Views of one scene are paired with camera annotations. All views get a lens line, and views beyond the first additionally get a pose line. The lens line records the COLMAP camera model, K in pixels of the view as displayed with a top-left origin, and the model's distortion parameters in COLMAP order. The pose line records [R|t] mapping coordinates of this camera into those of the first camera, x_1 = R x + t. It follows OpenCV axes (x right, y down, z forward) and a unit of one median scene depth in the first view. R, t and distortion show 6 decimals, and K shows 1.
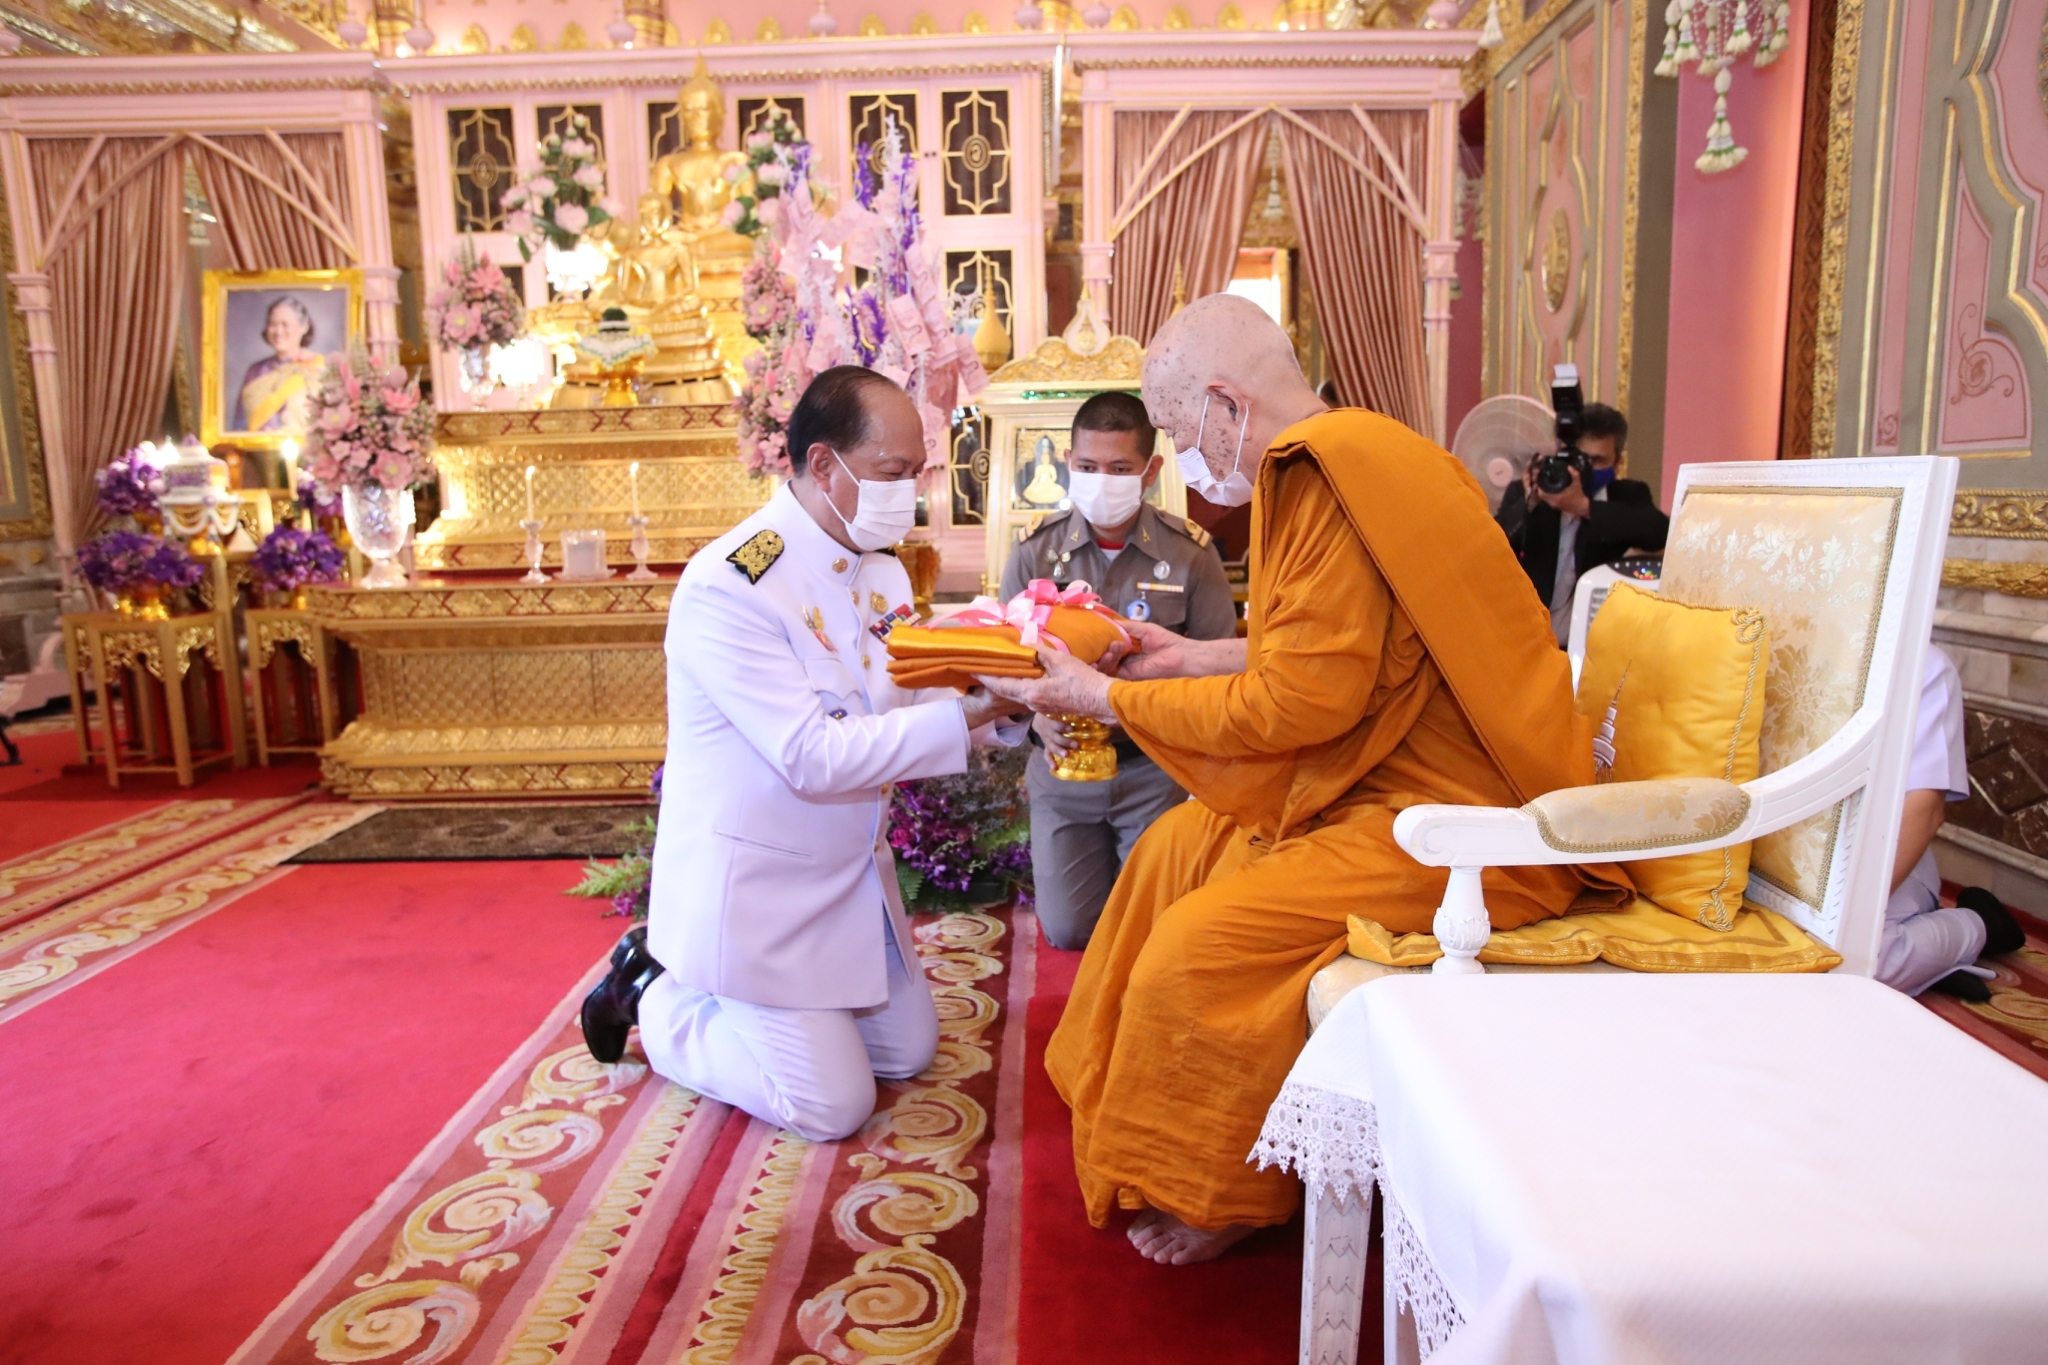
lens RADIAL K [[1307.9, 0, 1016.7], [0, 1307.9, 678.5], [0, 0, 1]] dist [-0.058814, 0.058105]
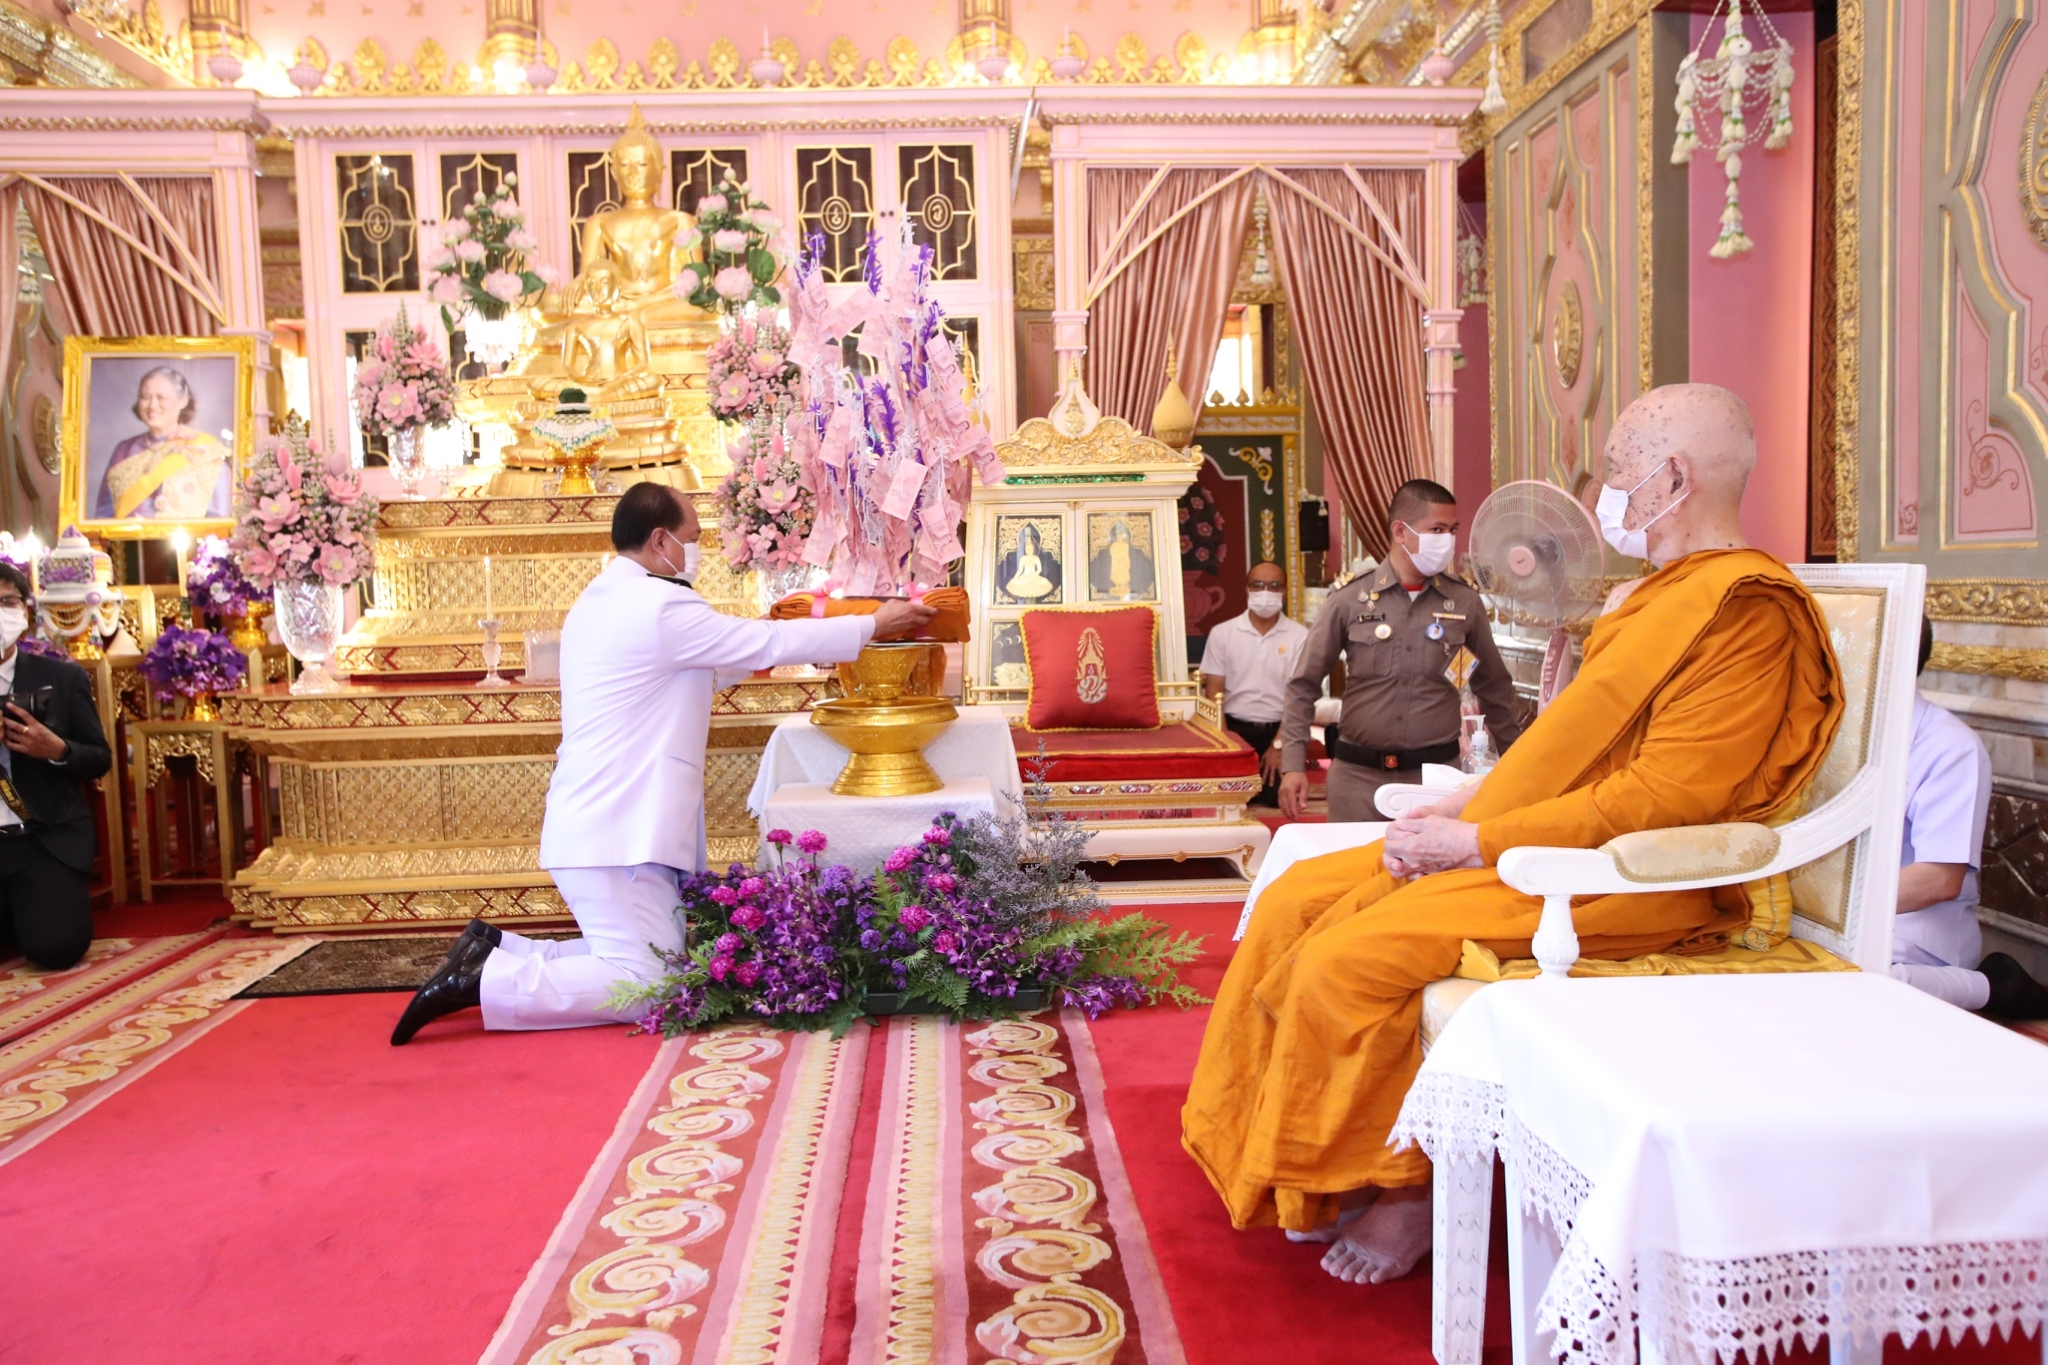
lens RADIAL K [[1630.4, 0, 1020.2], [0, 1630.4, 679.2], [0, 0, 1]] dist [-0.037133, 0.091619]
pose [[0.997448, -0.010289, 0.070653, -0.075523], [0.015898, 0.996725, -0.079288, 0.015175], [-0.069605, 0.080209, 0.994345, -0.144513]]
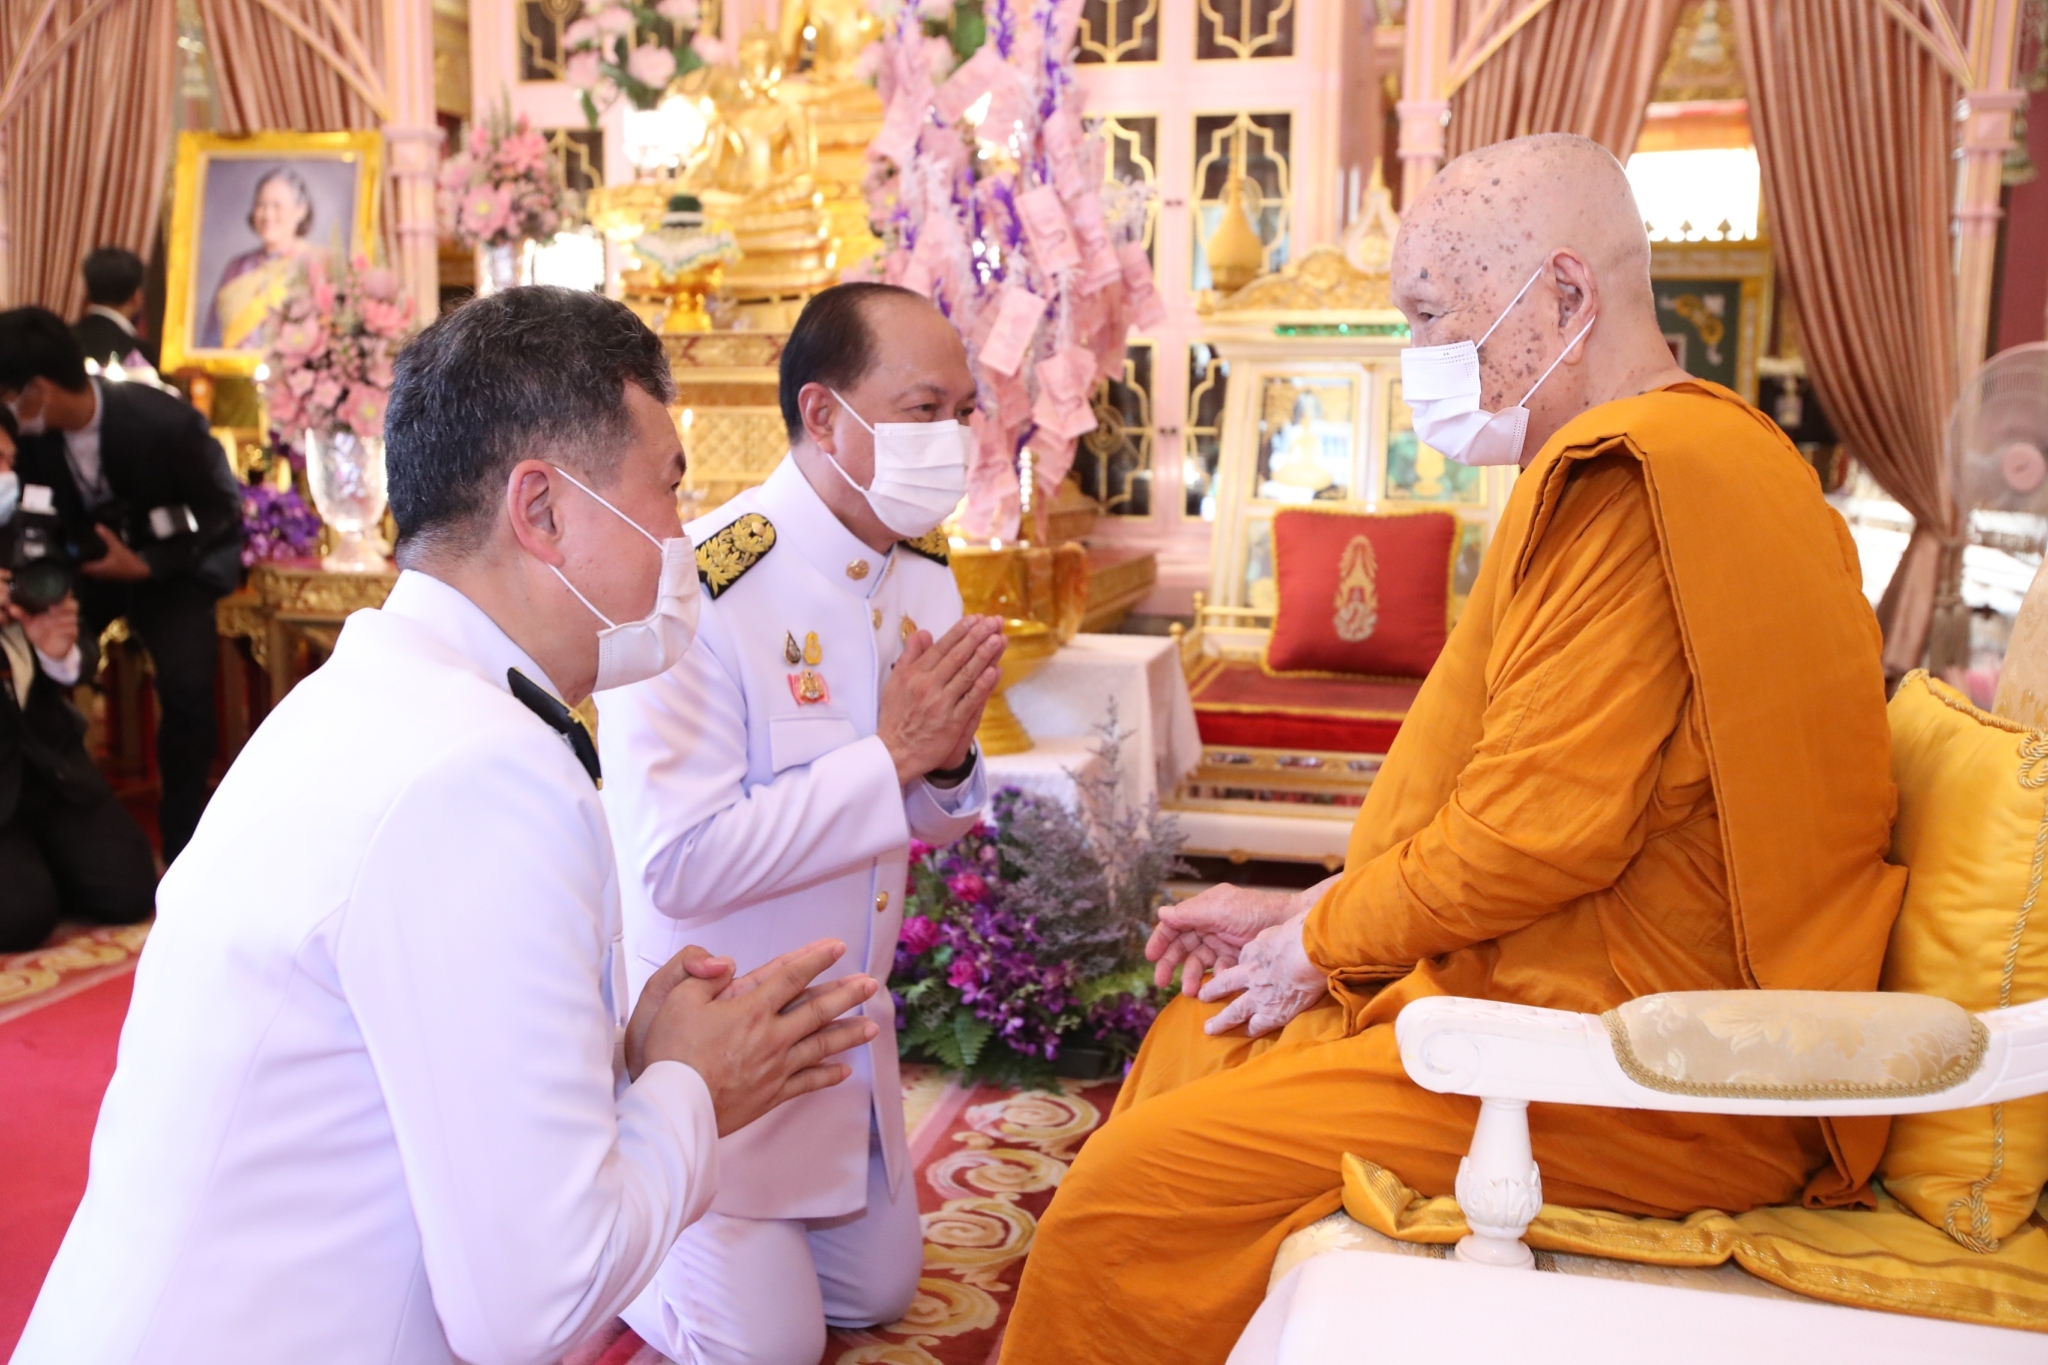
lens RADIAL K [[1933.8, 0, 1017.7], [0, 1933.8, 680.2], [0, 0, 1]] dist [-0.005160, 0.094924]
pose [[0.981202, 0.055845, -0.184728, 0.077438], [-0.060746, 0.997933, -0.020970, -0.008163], [0.183175, 0.031797, 0.982566, -0.001235]]
